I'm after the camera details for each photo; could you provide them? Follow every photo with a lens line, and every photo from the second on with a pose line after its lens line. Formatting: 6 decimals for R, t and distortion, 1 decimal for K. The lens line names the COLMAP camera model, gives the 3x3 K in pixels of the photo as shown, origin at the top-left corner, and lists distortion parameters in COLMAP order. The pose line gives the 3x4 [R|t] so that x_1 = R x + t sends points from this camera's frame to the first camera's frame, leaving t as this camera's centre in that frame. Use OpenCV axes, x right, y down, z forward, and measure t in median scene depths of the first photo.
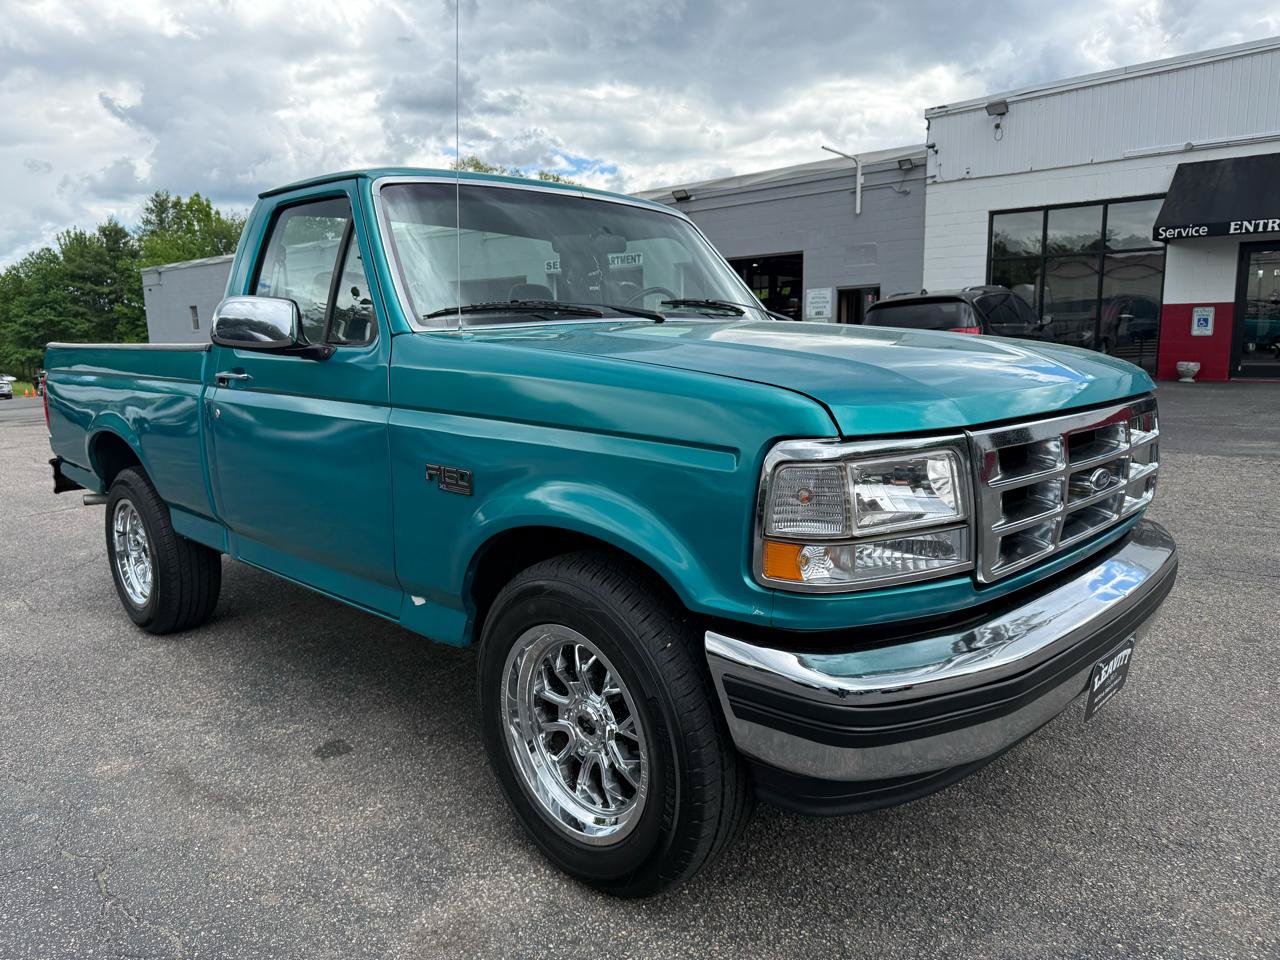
lens RADIAL K [[909.3, 0, 629.0], [0, 909.3, 471.9], [0, 0, 1]] dist [0.026042, -0.032289]
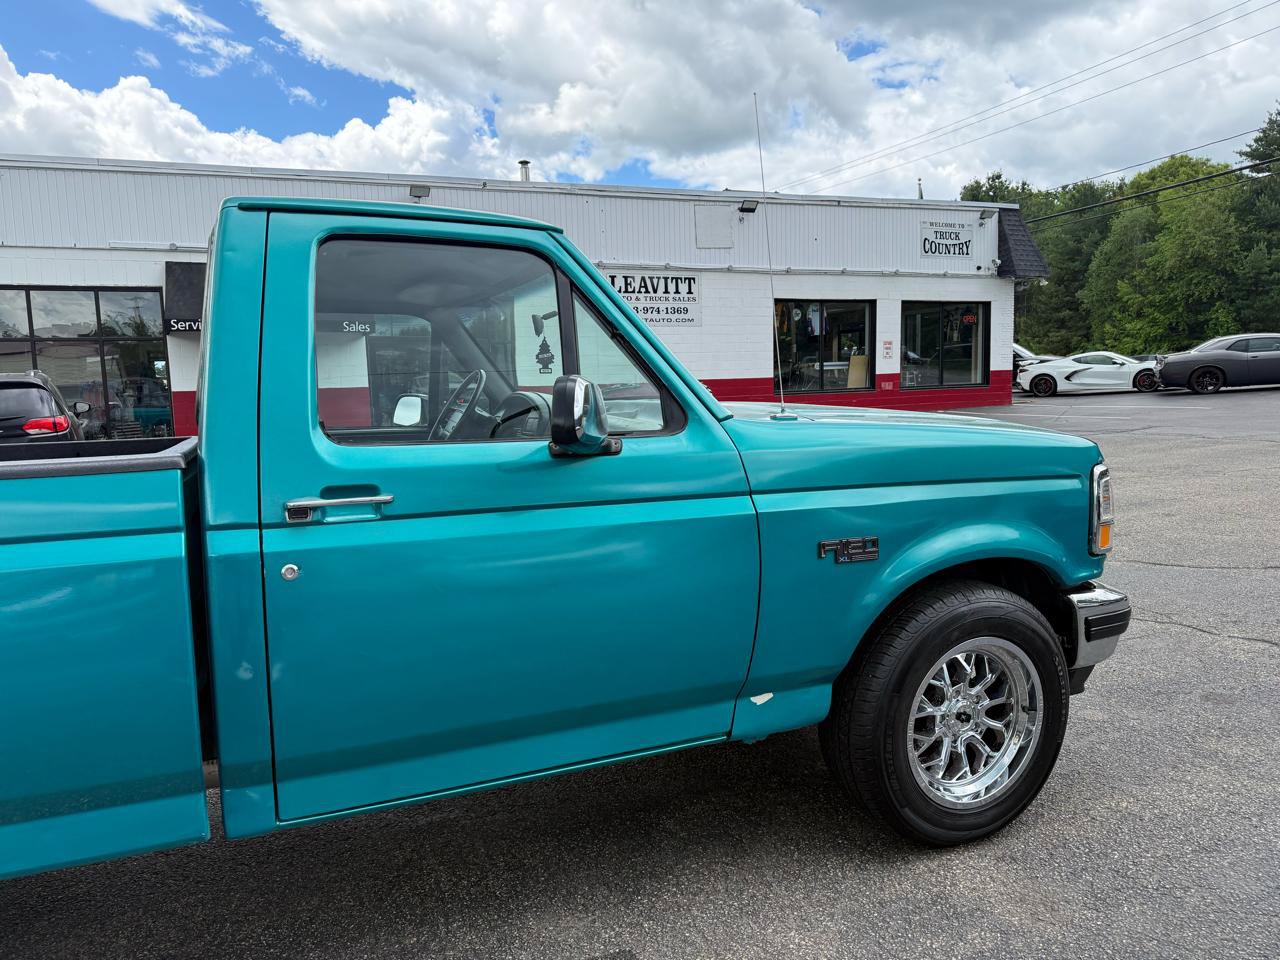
lens RADIAL K [[909.3, 0, 641.6], [0, 909.3, 477.5], [0, 0, 1]] dist [0.026042, -0.032289]
pose [[0.370262, -0.079782, 0.925495, -0.193132], [0.161821, 0.986611, 0.020311, -0.021052], [-0.914724, 0.142244, 0.378215, 0.124860]]
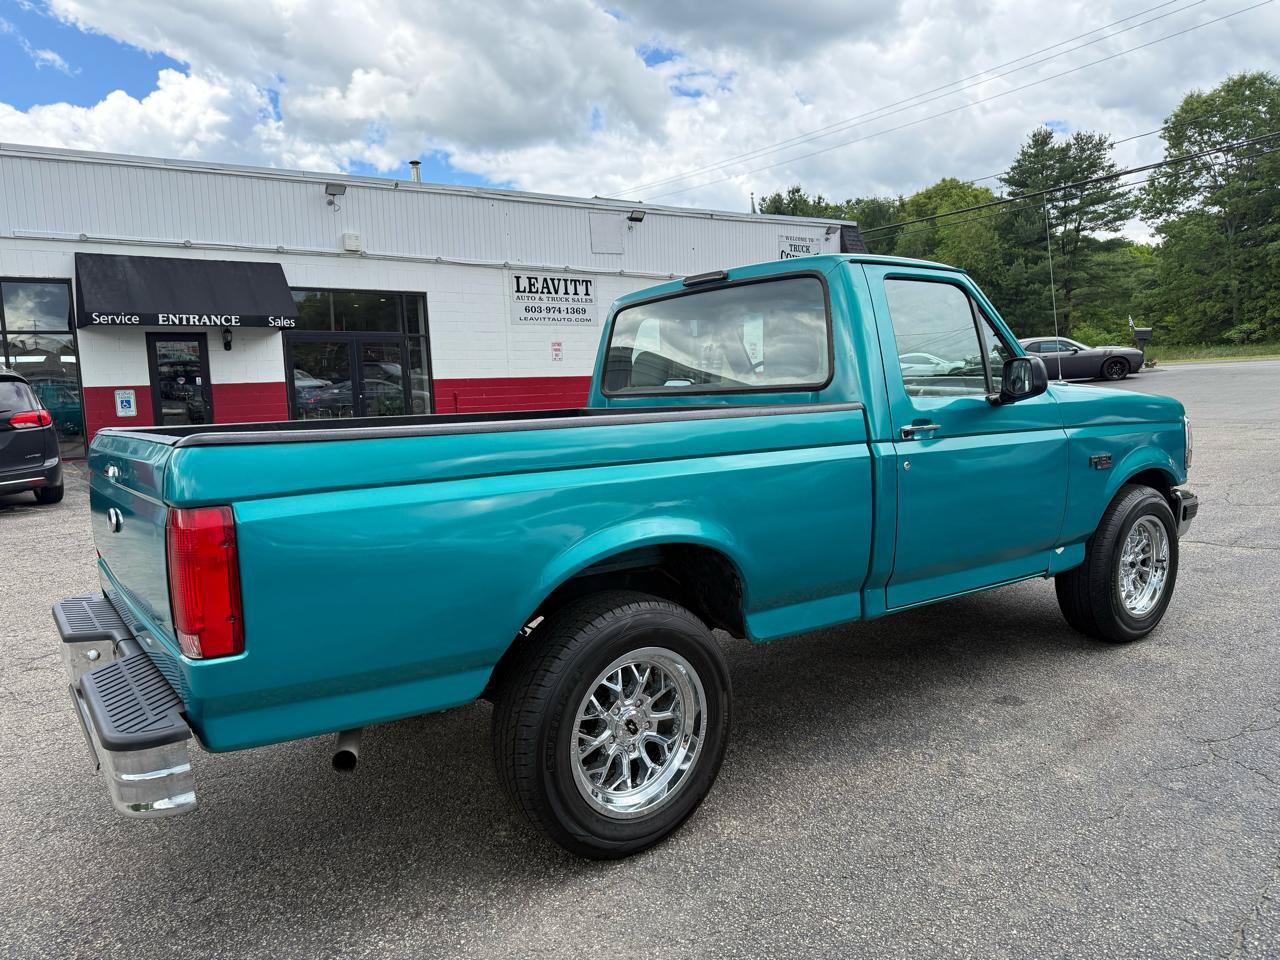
lens RADIAL K [[909.3, 0, 649.0], [0, 909.3, 489.2], [0, 0, 1]] dist [0.026042, -0.032289]
pose [[0.155082, -0.099434, 0.982885, -0.325878], [0.176566, 0.981692, 0.071454, -0.035067], [-0.971995, 0.162463, 0.169799, 0.241506]]
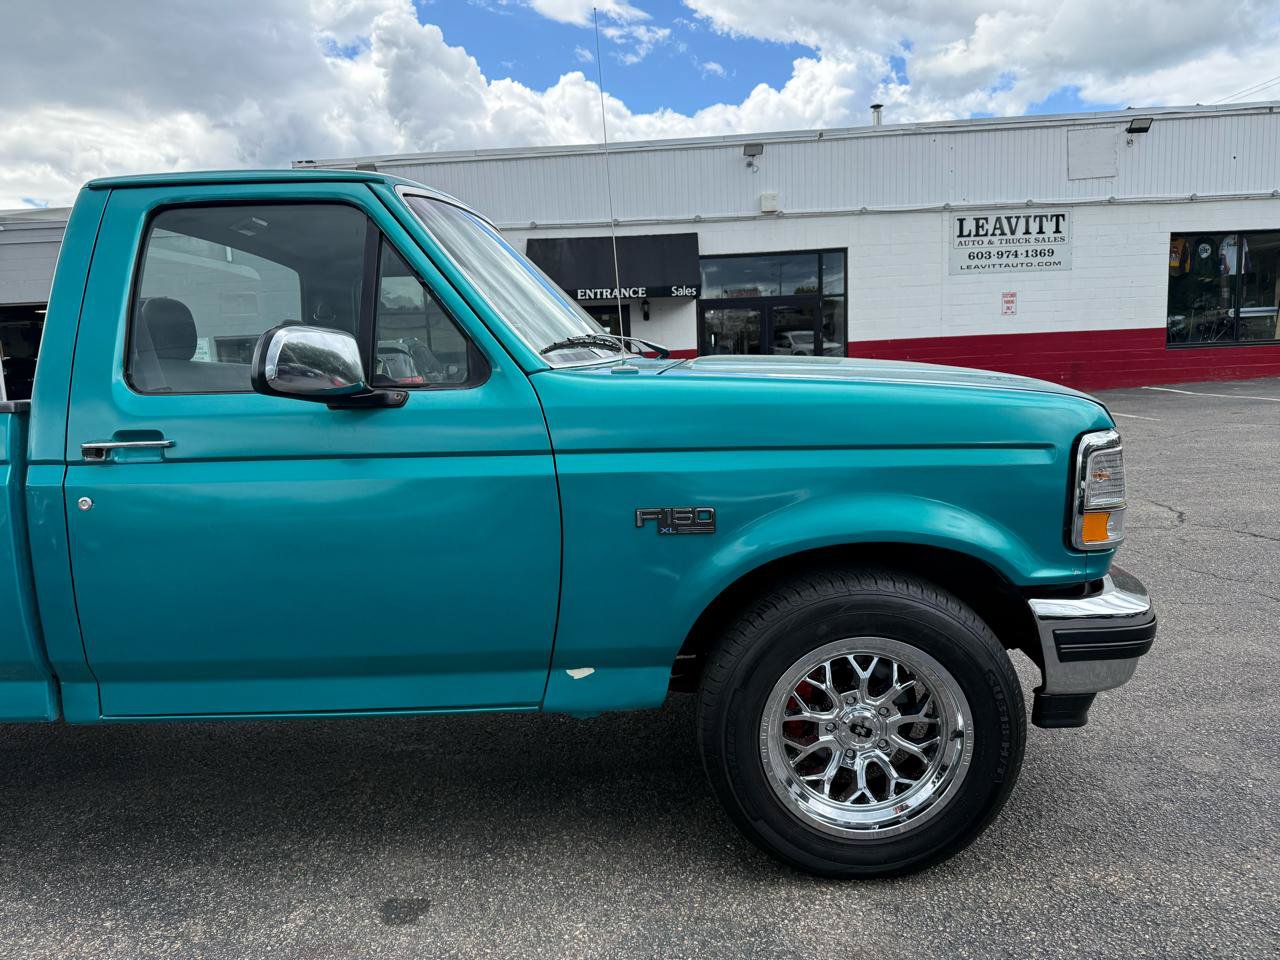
lens RADIAL K [[909.3, 0, 638.8], [0, 909.3, 475.3], [0, 0, 1]] dist [0.026042, -0.032289]
pose [[0.724967, -0.092537, 0.682539, -0.132006], [0.129727, 0.991544, -0.003359, -0.006344], [-0.676457, 0.090979, 0.730841, 0.052863]]
